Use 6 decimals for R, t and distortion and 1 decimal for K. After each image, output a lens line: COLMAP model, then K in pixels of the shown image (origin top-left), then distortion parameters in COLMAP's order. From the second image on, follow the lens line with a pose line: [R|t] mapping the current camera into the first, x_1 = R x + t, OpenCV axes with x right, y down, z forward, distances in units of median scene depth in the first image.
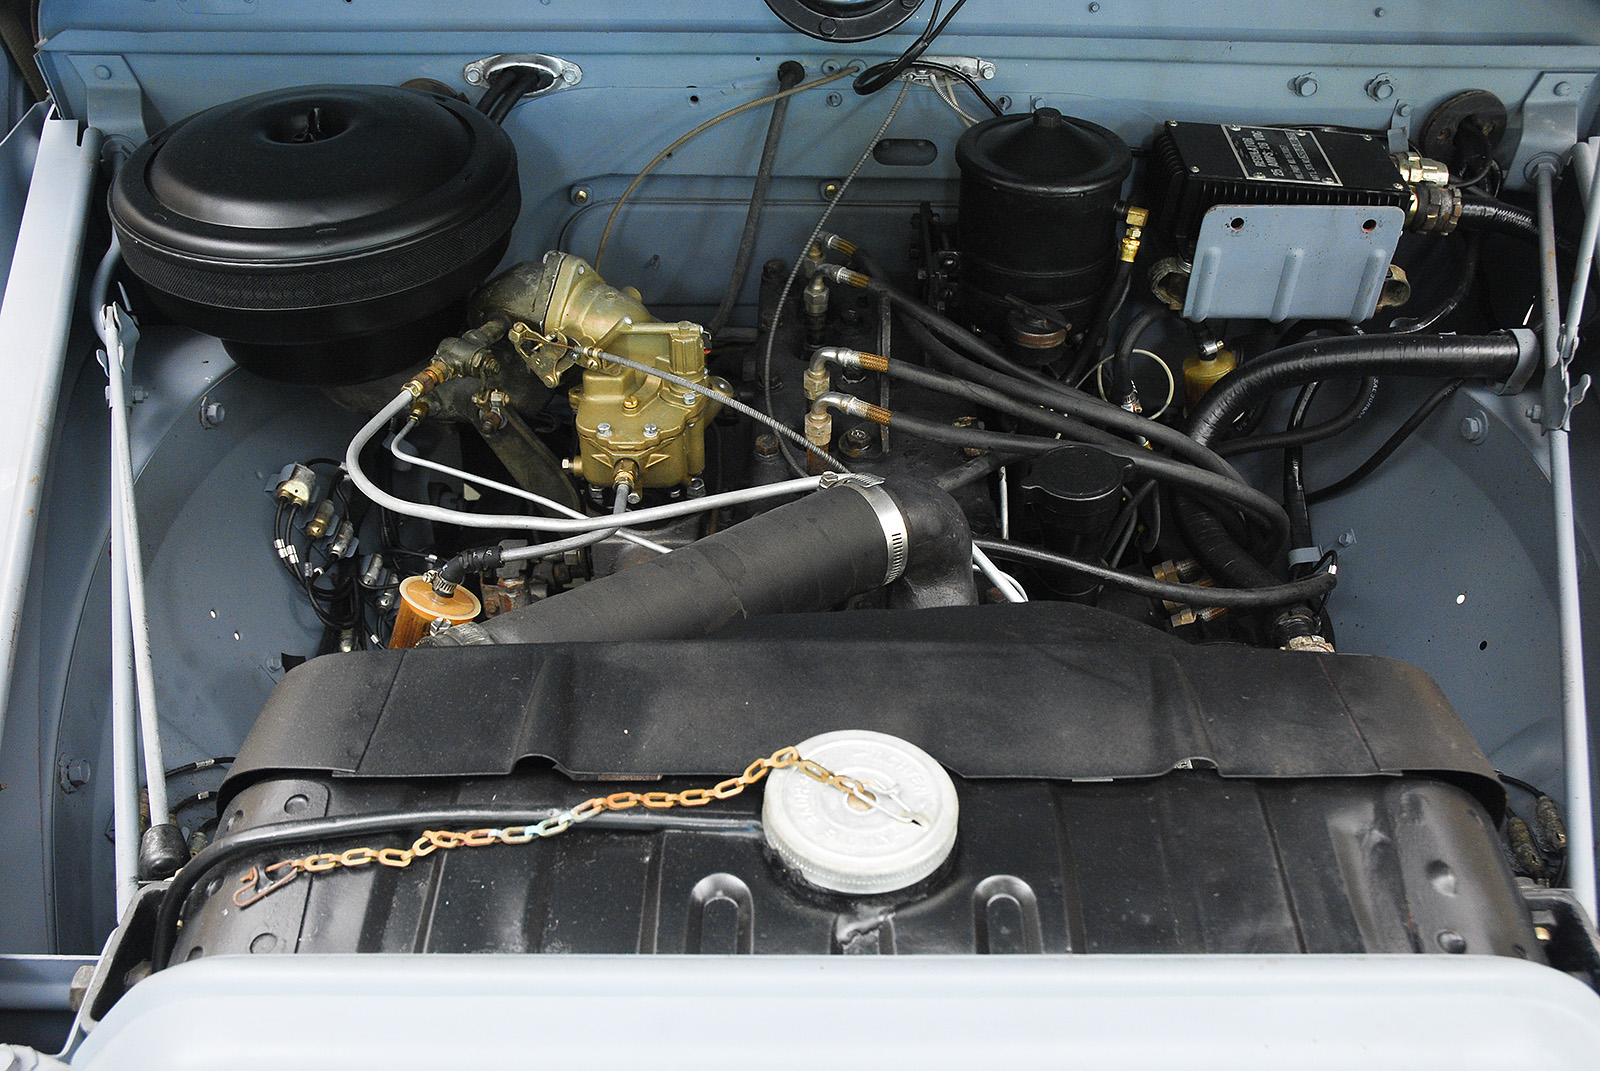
lens RADIAL K [[1455.1, 0, 800.0], [0, 1455.1, 535.5], [0, 0, 1]] dist [-0.137398, 0.217419]
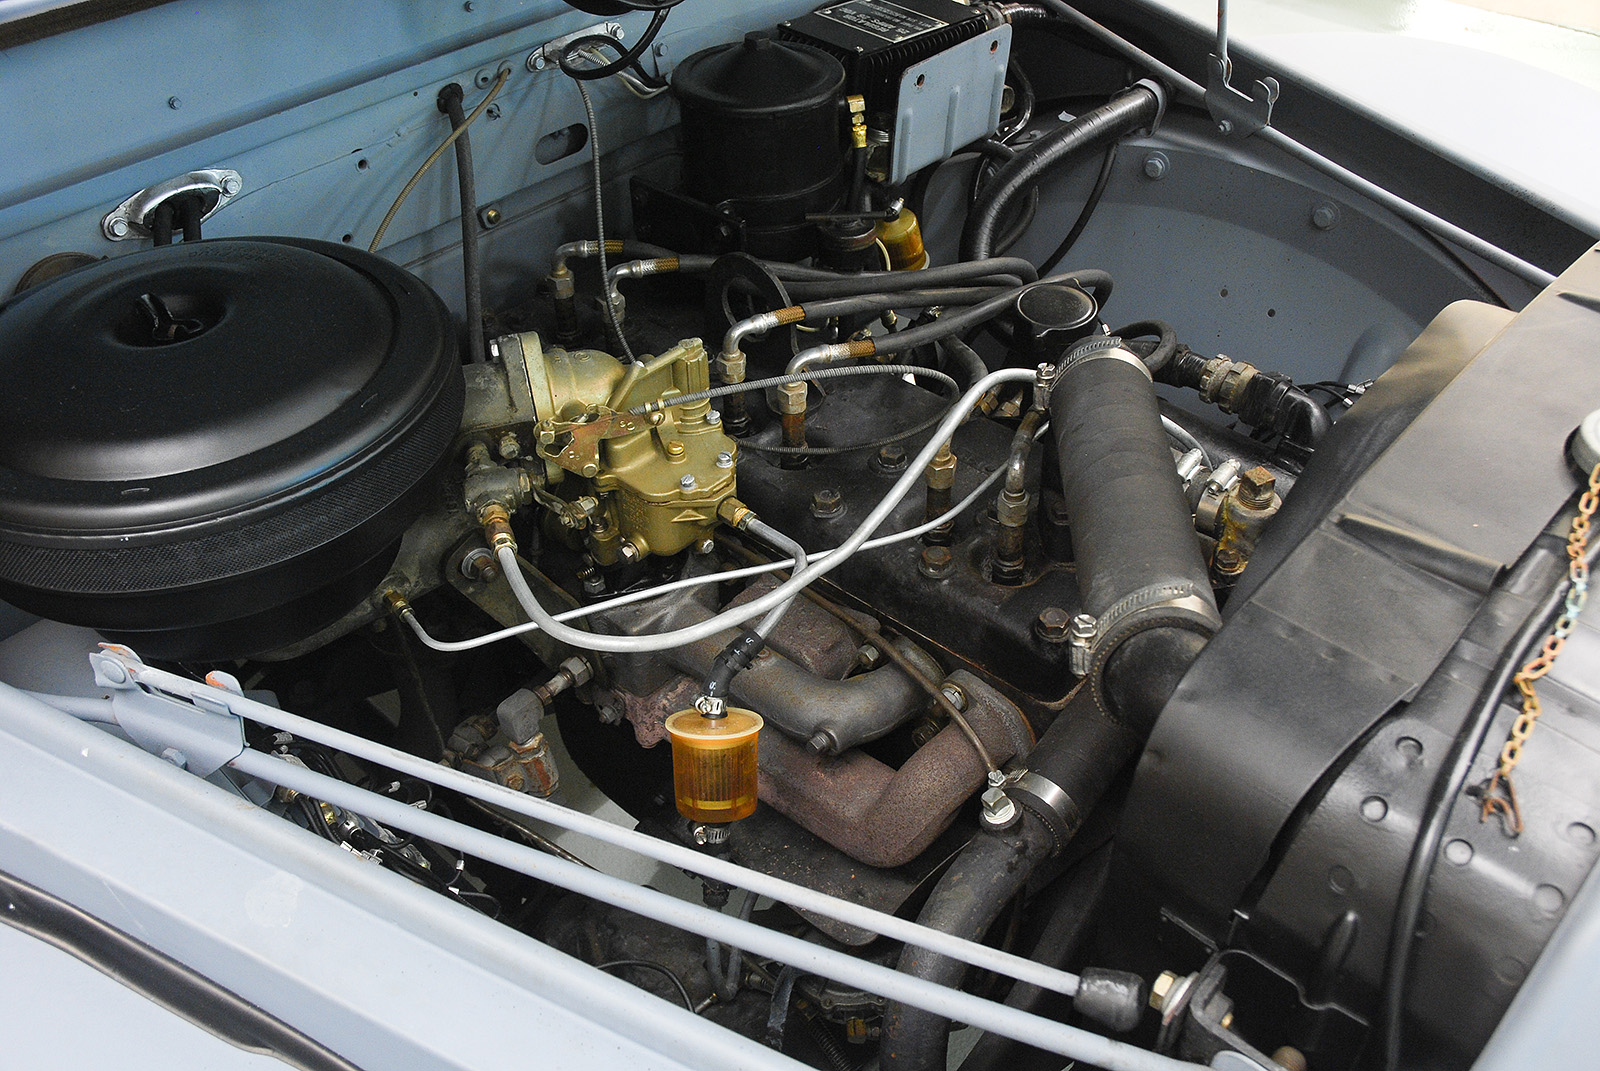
lens RADIAL K [[1455.1, 0, 800.0], [0, 1455.1, 535.5], [0, 0, 1]] dist [-0.137398, 0.217419]
pose [[0.673631, -0.478374, 0.563365, -0.510122], [0.480531, 0.862643, 0.157918, -0.129072], [-0.561526, 0.164336, 0.810976, 0.212274]]
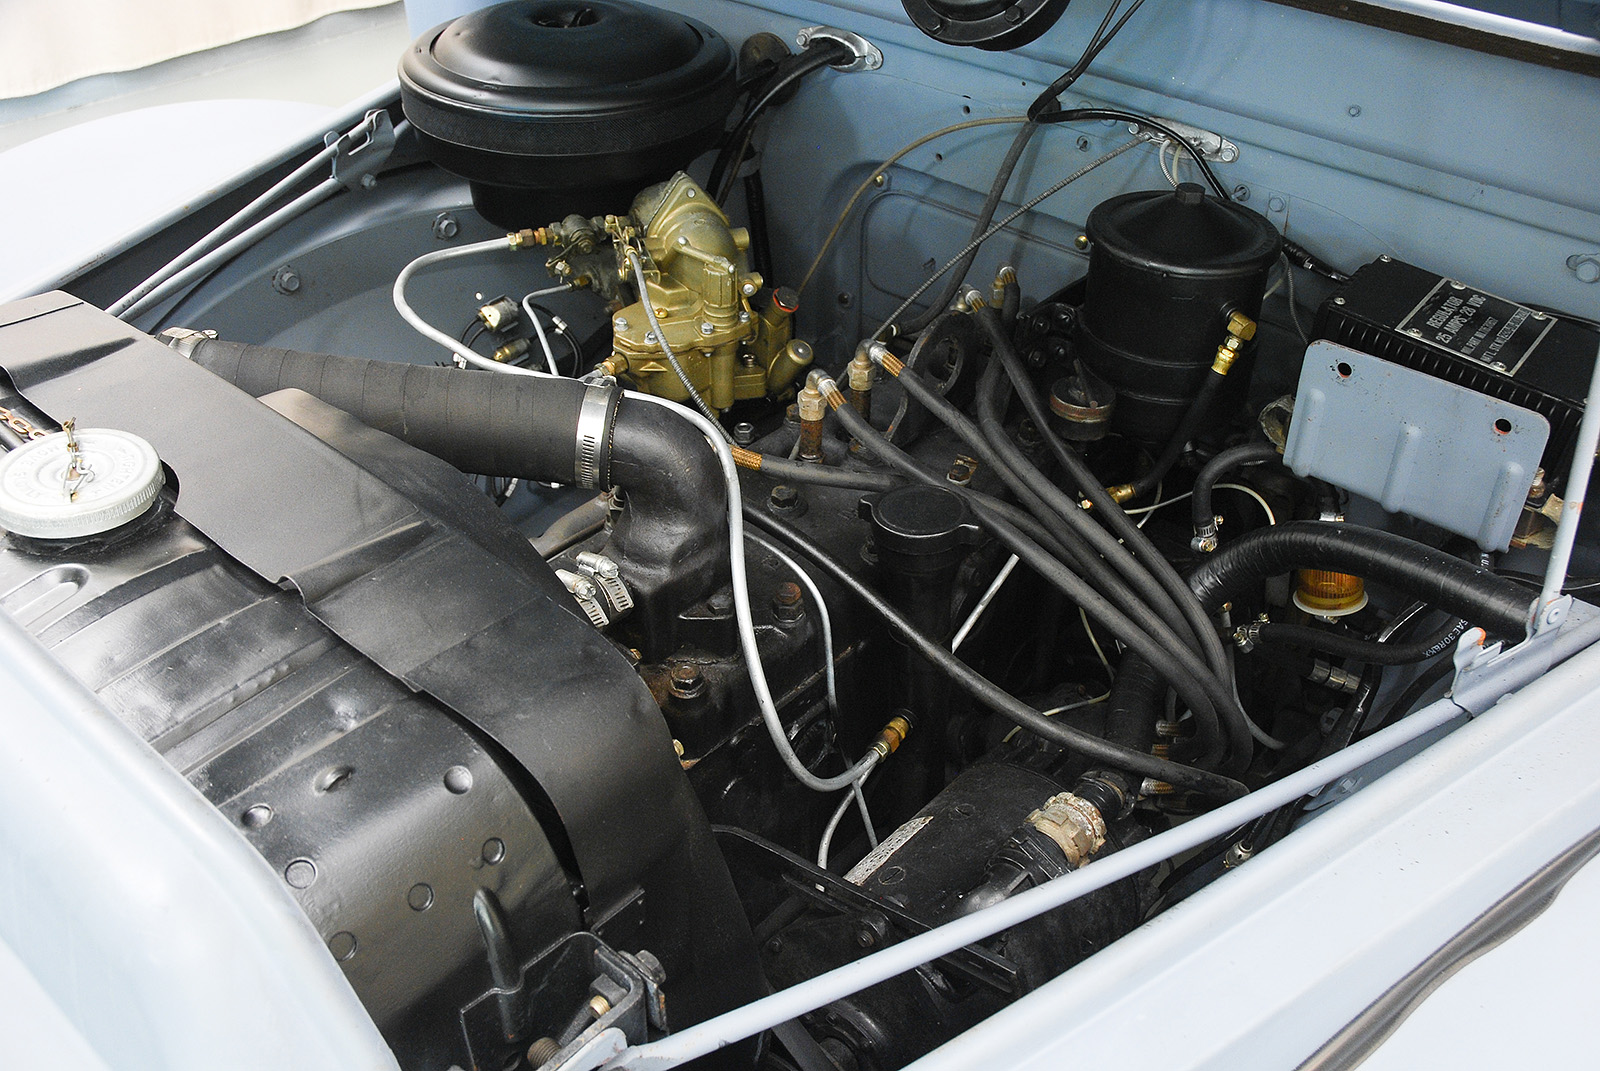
lens RADIAL K [[1455.1, 0, 800.0], [0, 1455.1, 535.5], [0, 0, 1]] dist [-0.137398, 0.217419]
pose [[0.759693, 0.386668, -0.522833, 0.513101], [-0.422327, 0.904745, 0.055462, -0.039119], [0.494476, 0.178672, 0.850629, 0.136231]]
